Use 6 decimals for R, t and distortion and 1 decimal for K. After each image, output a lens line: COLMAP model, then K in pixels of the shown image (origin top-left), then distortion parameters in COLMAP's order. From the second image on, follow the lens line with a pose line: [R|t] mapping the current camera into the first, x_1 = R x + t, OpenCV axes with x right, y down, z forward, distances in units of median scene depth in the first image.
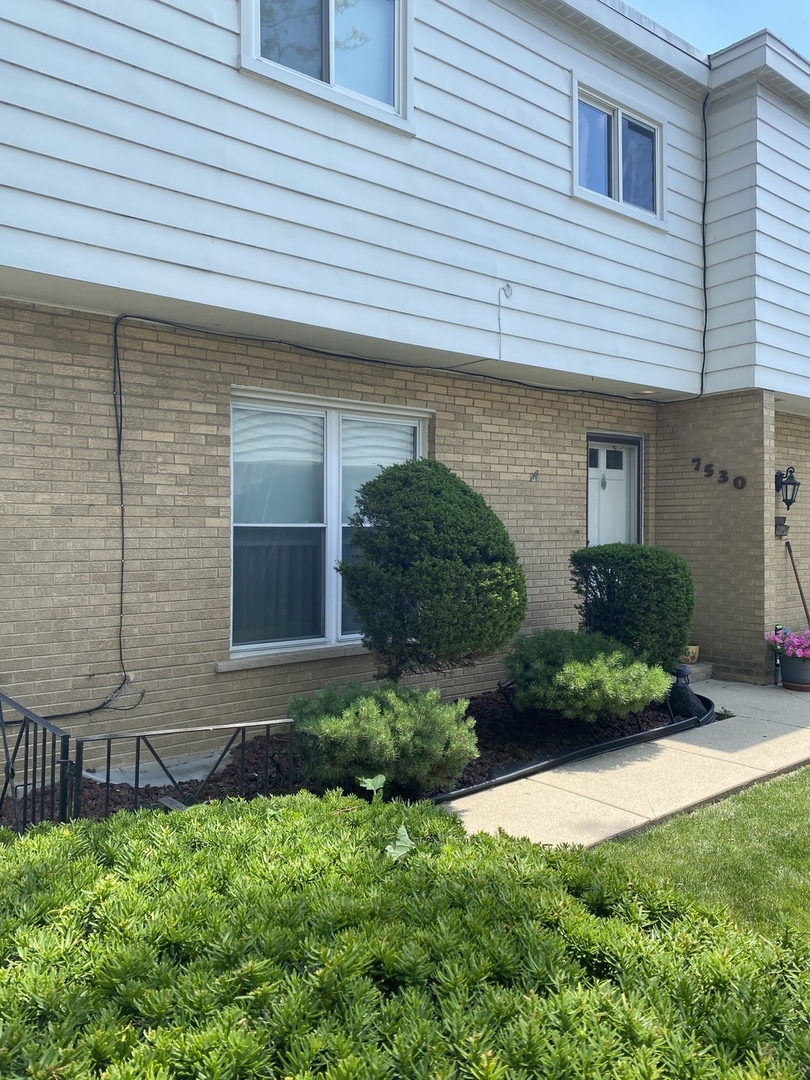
lens RADIAL K [[810.4, 0, 411.6], [0, 810.4, 530.8], [0, 0, 1]] dist [0.037092, -0.038720]
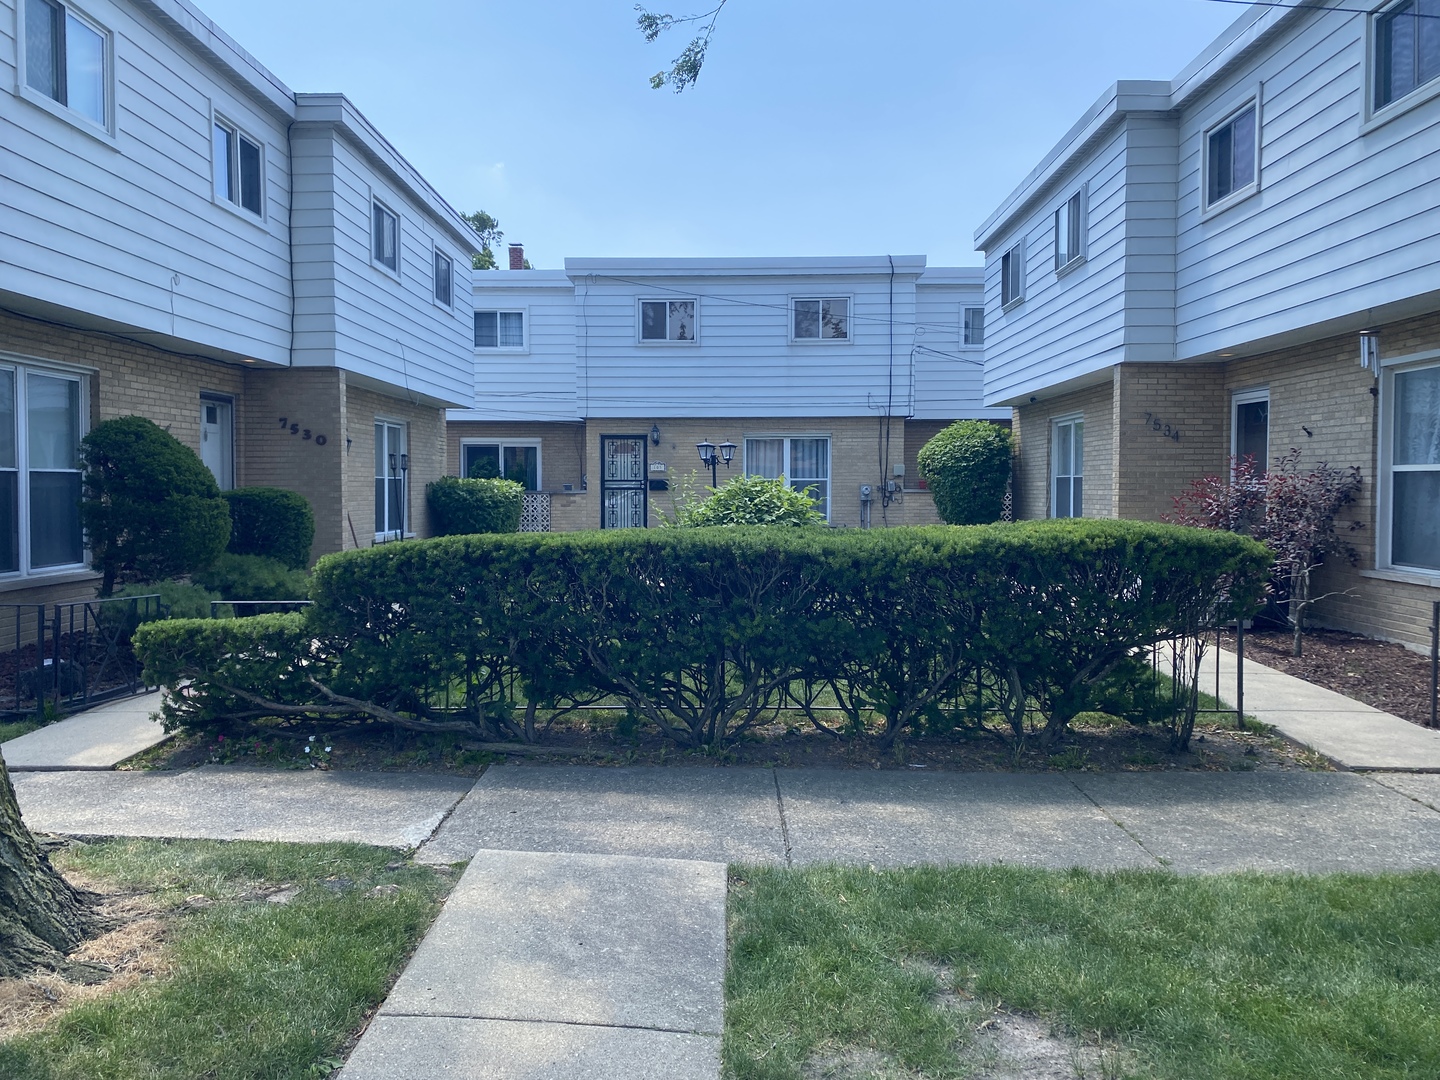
lens RADIAL K [[1096.1, 0, 710.1], [0, 1096.1, 535.0], [0, 0, 1]] dist [0.114502, -0.203514]
pose [[0.636732, -0.033400, 0.770362, -0.573175], [0.001215, 0.999104, 0.042314, 0.016700], [-0.771085, -0.026006, 0.636201, -0.591099]]
